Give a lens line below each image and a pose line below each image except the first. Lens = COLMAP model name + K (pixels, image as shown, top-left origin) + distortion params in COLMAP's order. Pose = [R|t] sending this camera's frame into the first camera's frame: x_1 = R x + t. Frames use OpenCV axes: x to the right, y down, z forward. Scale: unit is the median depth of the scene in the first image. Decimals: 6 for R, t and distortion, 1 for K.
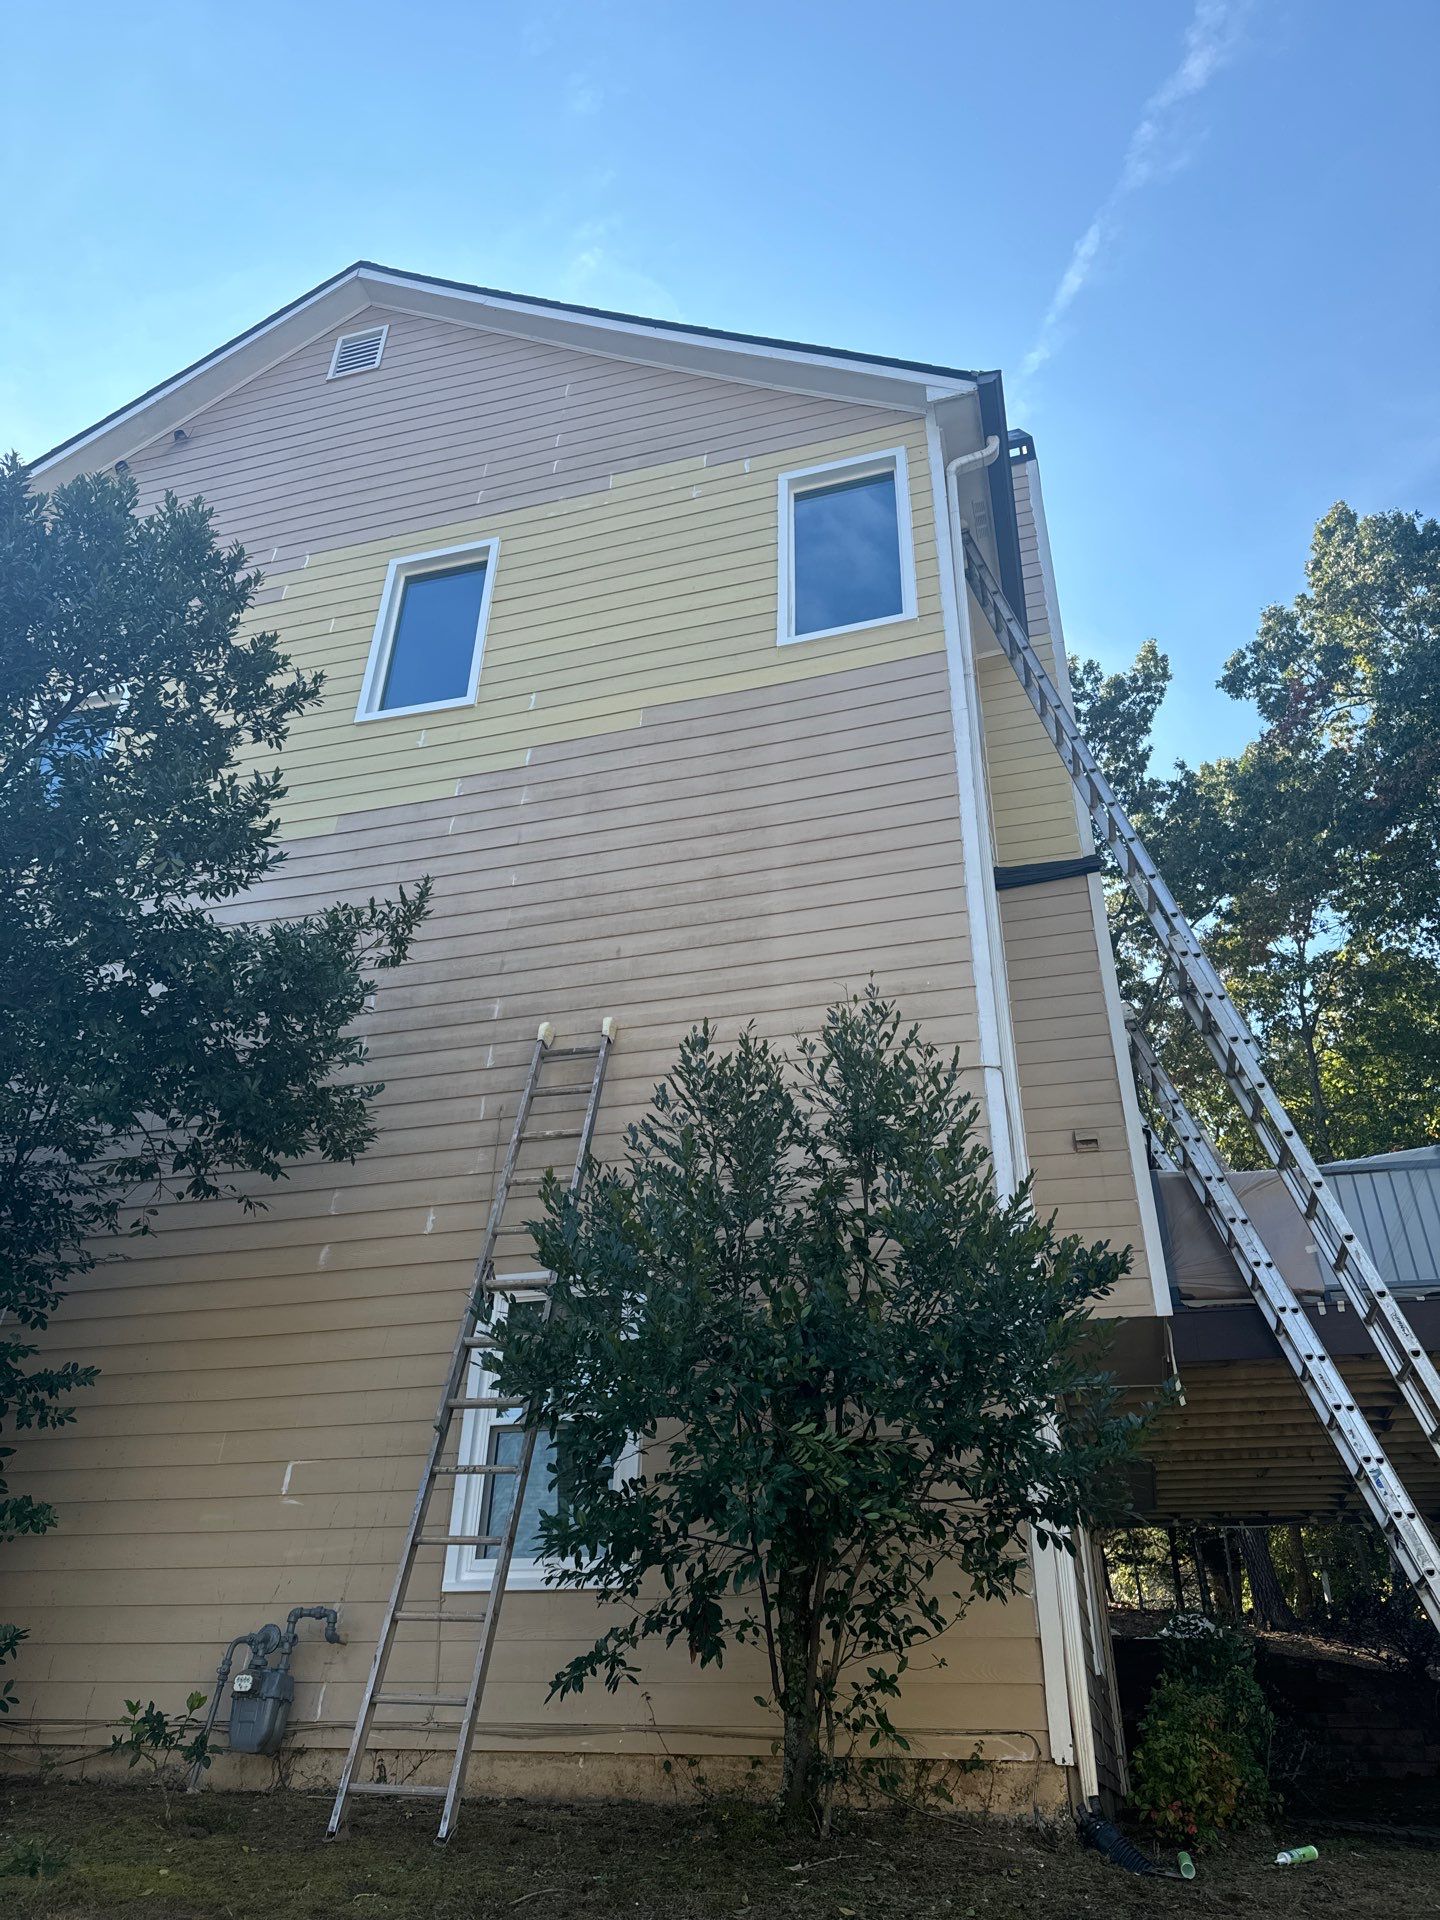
lens RADIAL K [[1325.6, 0, 724.1], [0, 1325.6, 946.6], [0, 0, 1]] dist [0.034923, -0.027927]
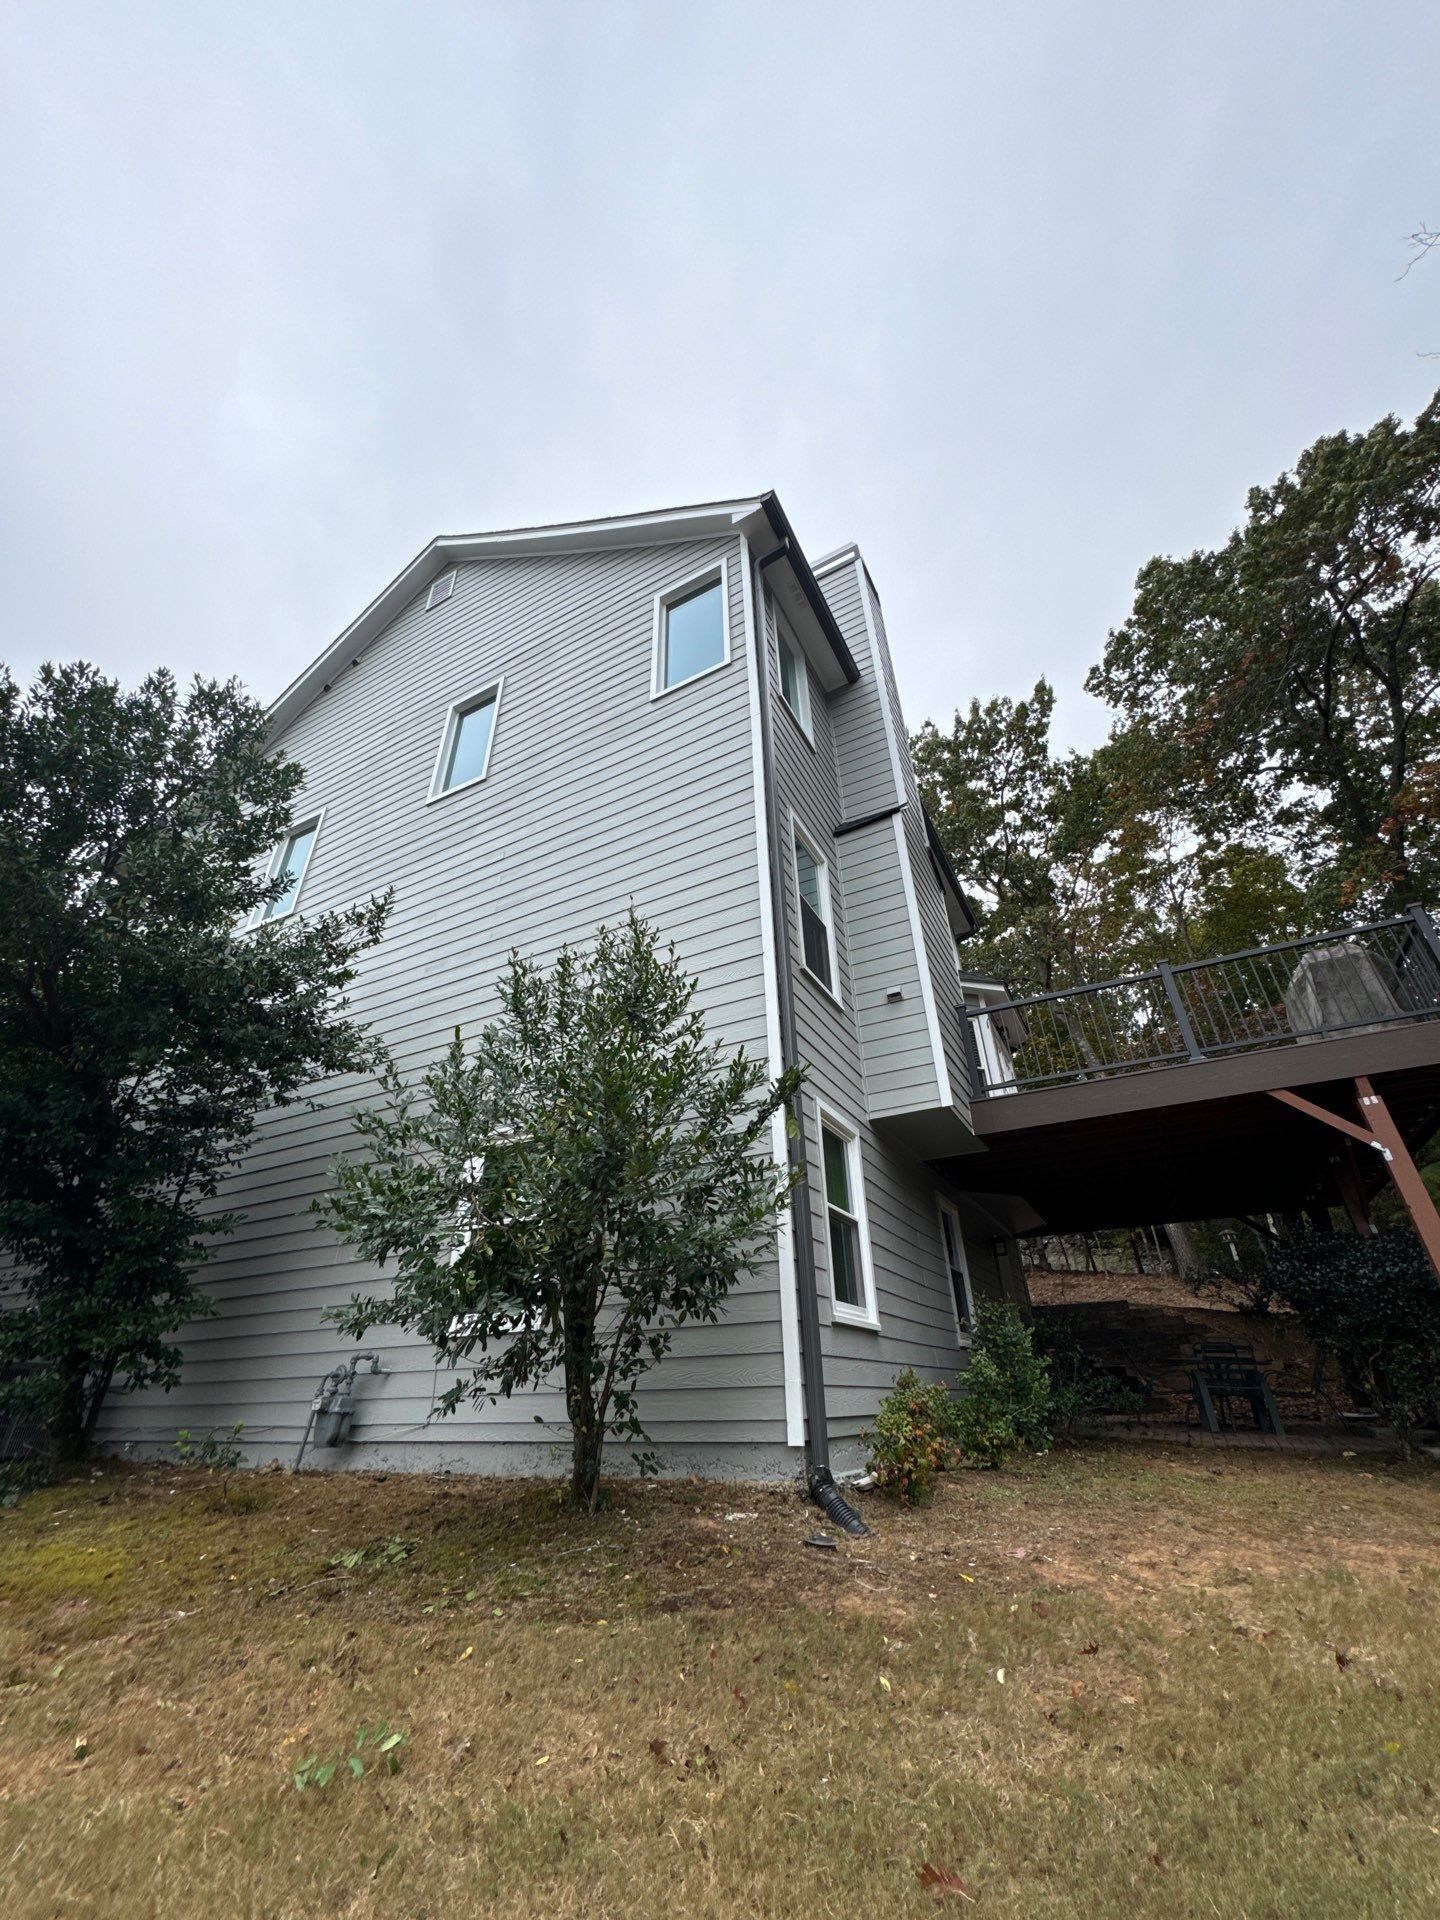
lens RADIAL K [[761.5, 0, 717.2], [0, 761.5, 944.2], [0, 0, 1]] dist [-0.003295, 0.002218]
pose [[0.973021, -0.147784, -0.177170, 0.216627], [0.152357, 0.988248, 0.012416, 0.045012], [0.173253, -0.039075, 0.984102, 0.136005]]
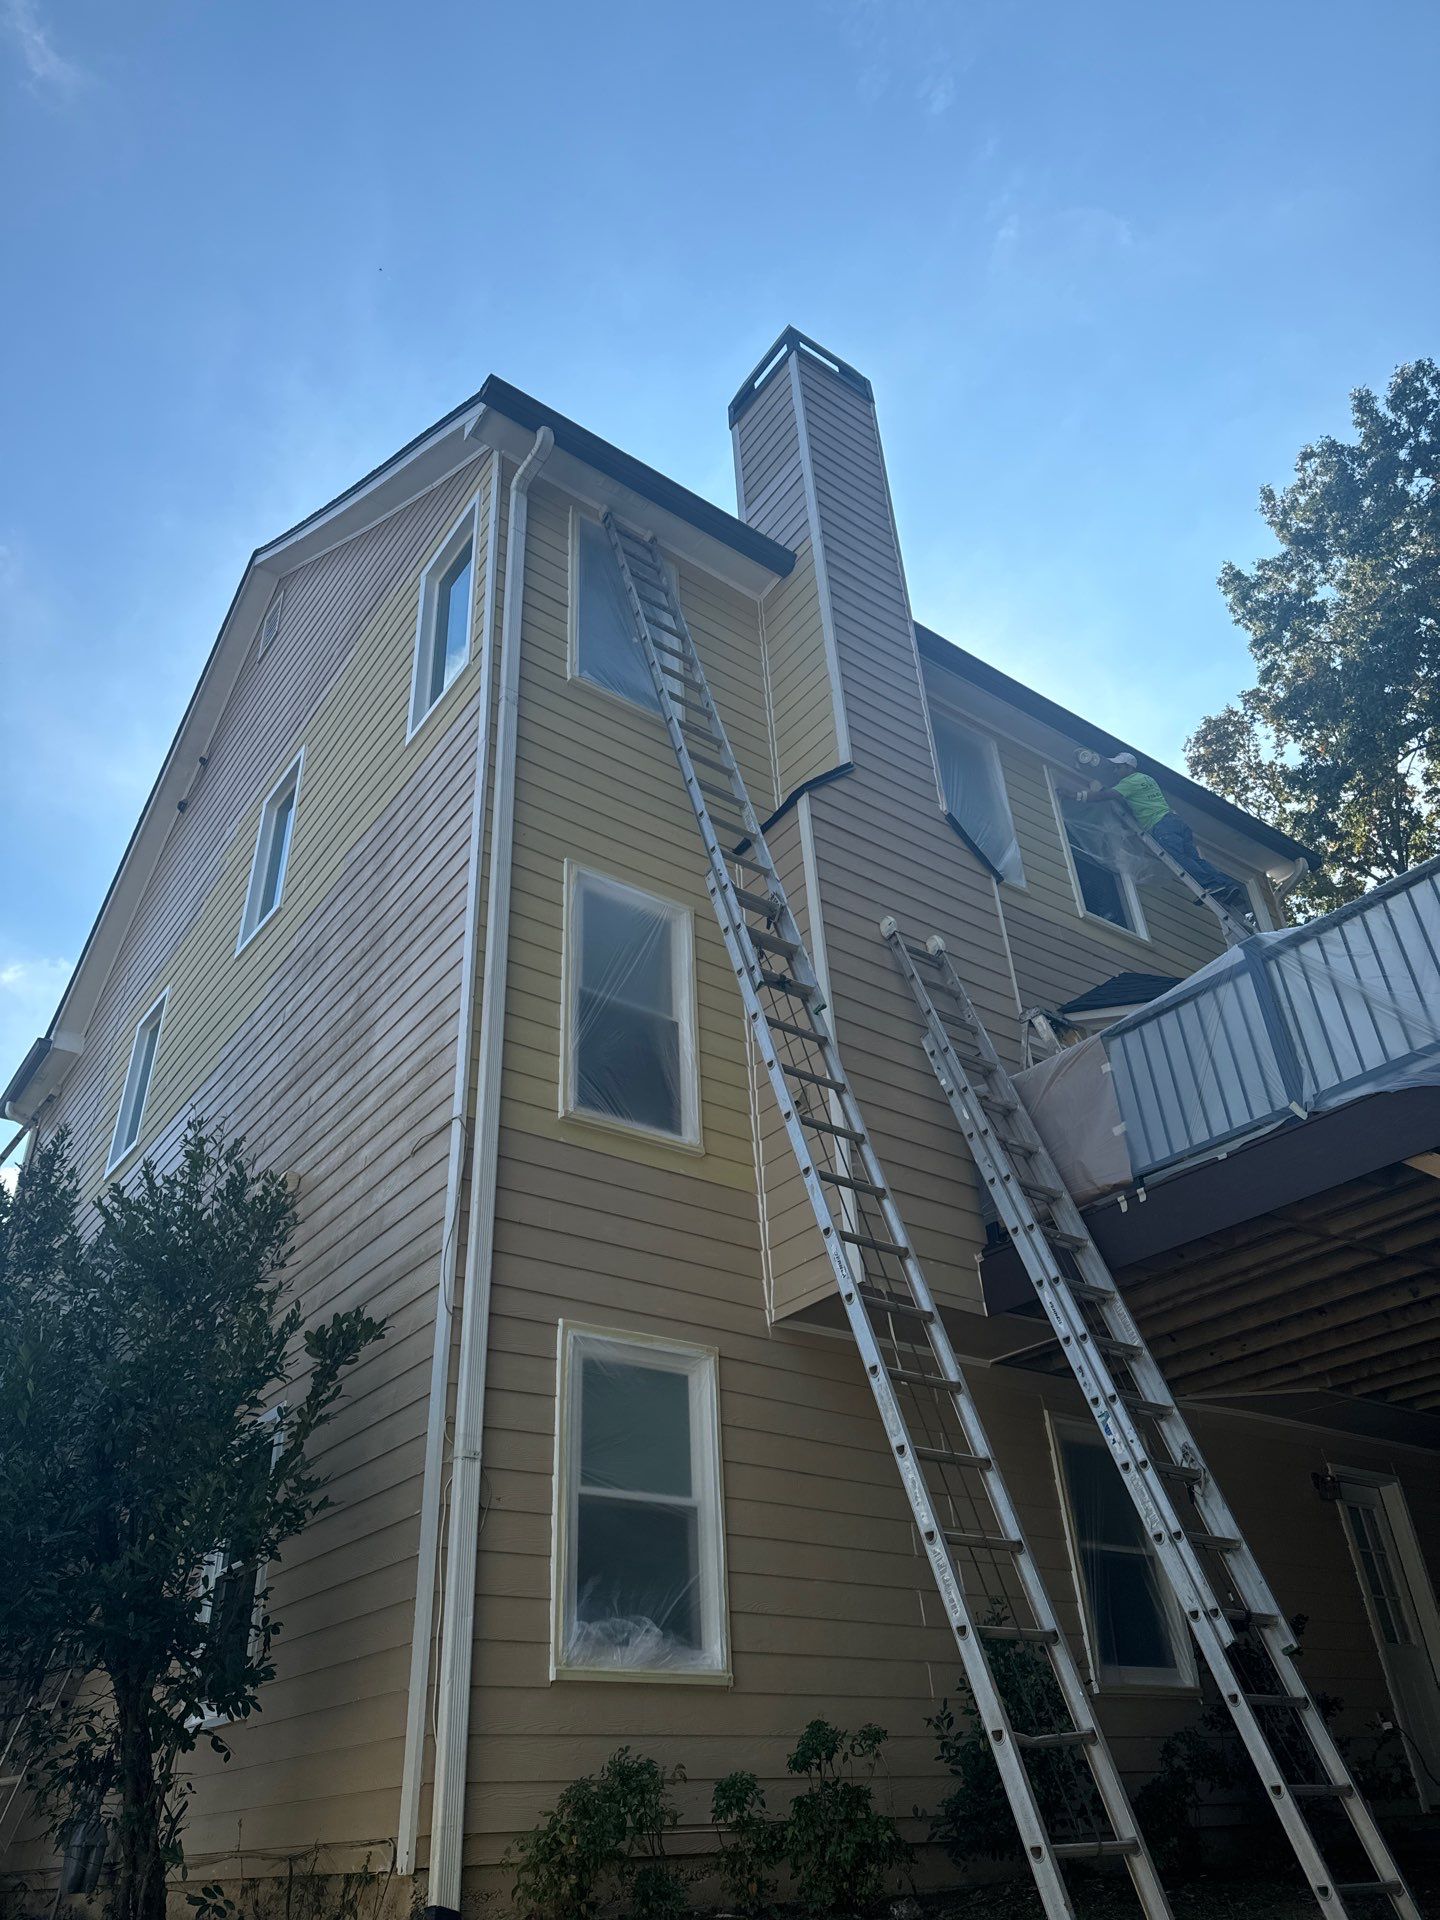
lens RADIAL K [[1325.6, 0, 720.2], [0, 1325.6, 968.5], [0, 0, 1]] dist [0.034923, -0.027927]
pose [[0.788387, -0.375075, -0.487611, 0.627665], [0.380532, 0.920128, -0.092513, 0.106456], [0.483364, -0.112616, 0.868145, 0.199861]]
